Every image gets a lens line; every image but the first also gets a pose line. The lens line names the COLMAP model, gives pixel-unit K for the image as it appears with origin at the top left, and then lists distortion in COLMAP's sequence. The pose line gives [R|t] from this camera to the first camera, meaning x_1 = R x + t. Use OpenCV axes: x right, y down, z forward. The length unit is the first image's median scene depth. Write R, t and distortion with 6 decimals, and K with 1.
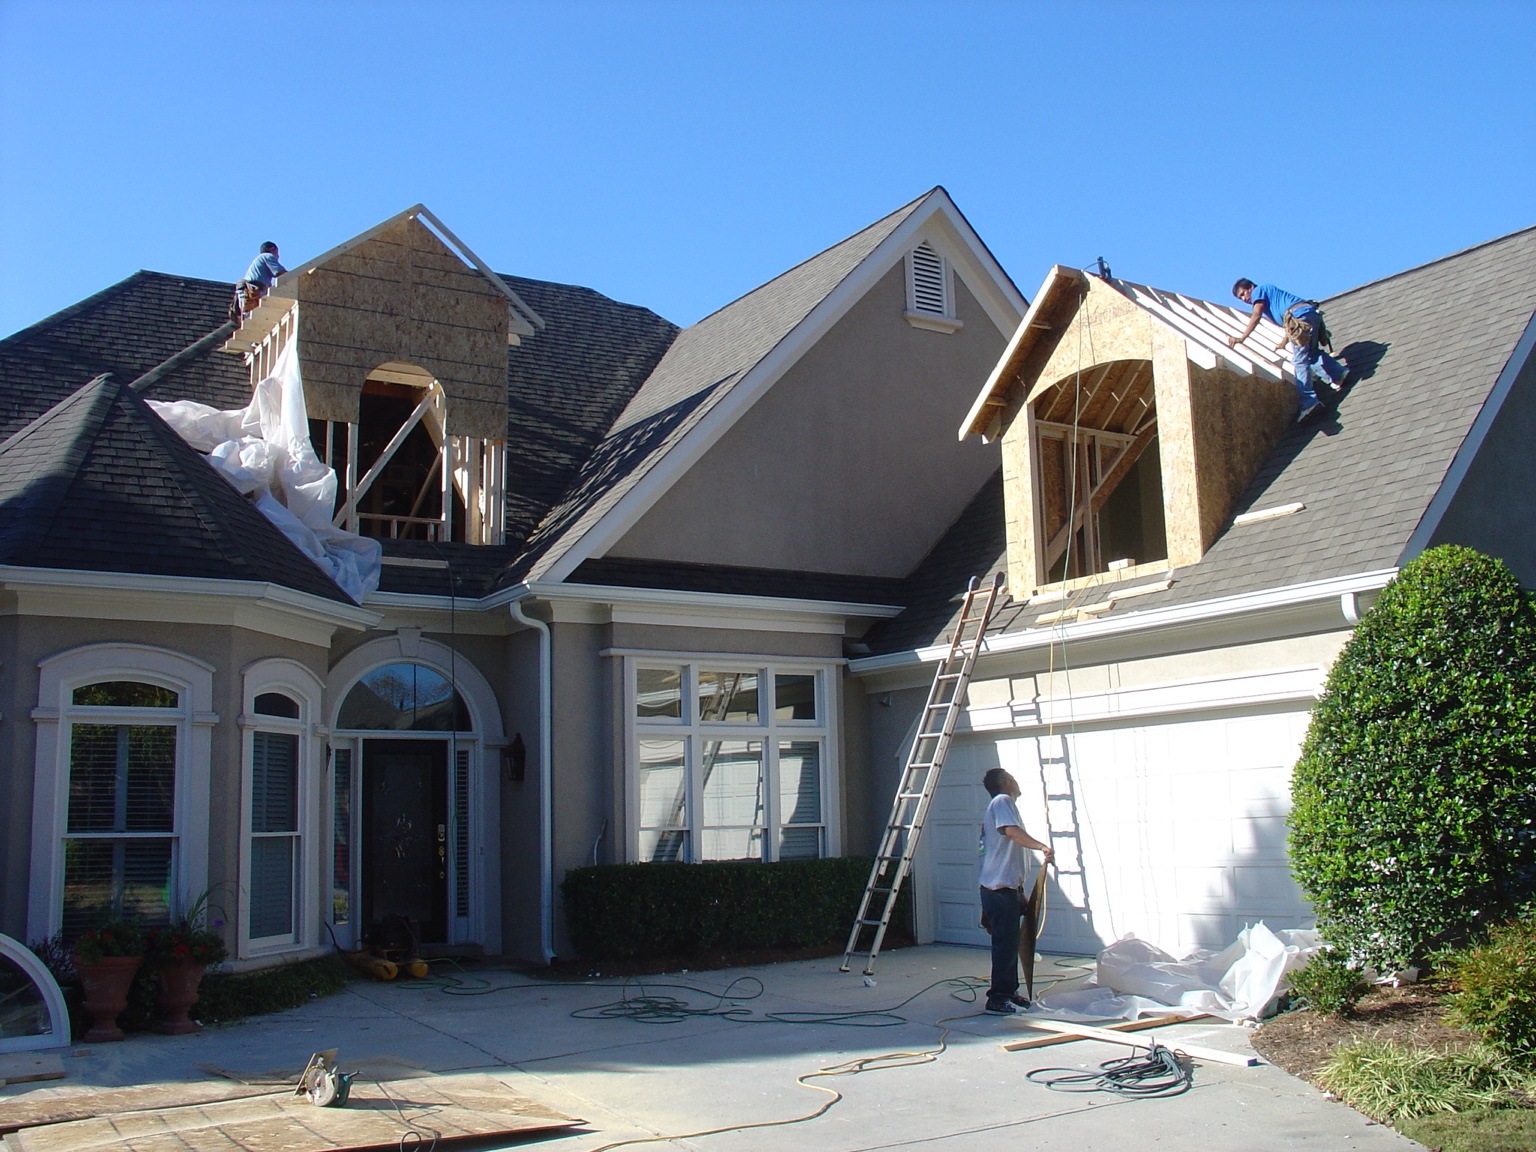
lens RADIAL K [[1509.0, 0, 765.1], [0, 1509.0, 585.2], [0, 0, 1]] dist [-0.091245, 0.000000]
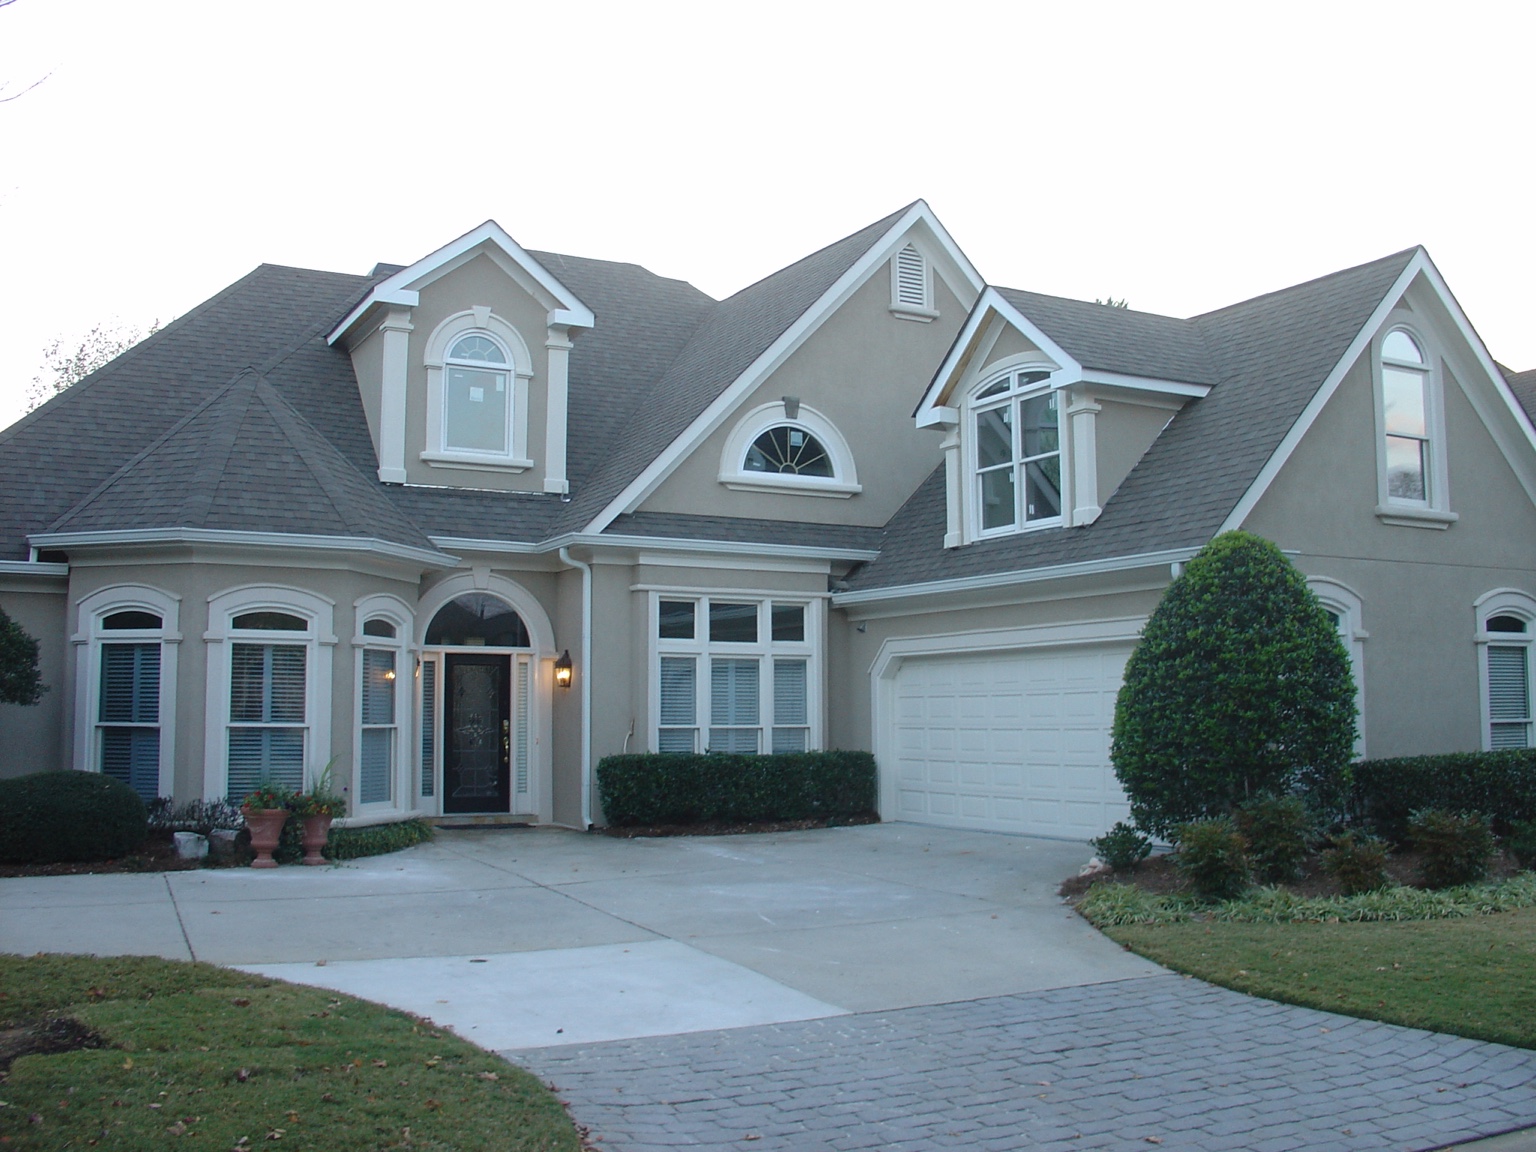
lens RADIAL K [[1509.0, 0, 770.3], [0, 1509.0, 570.3], [0, 0, 1]] dist [-0.091245, 0.000000]
pose [[0.998744, 0.014991, -0.047818, 0.077029], [-0.012212, 0.998249, 0.057882, -0.049713], [0.048602, -0.057225, 0.997178, -0.288756]]
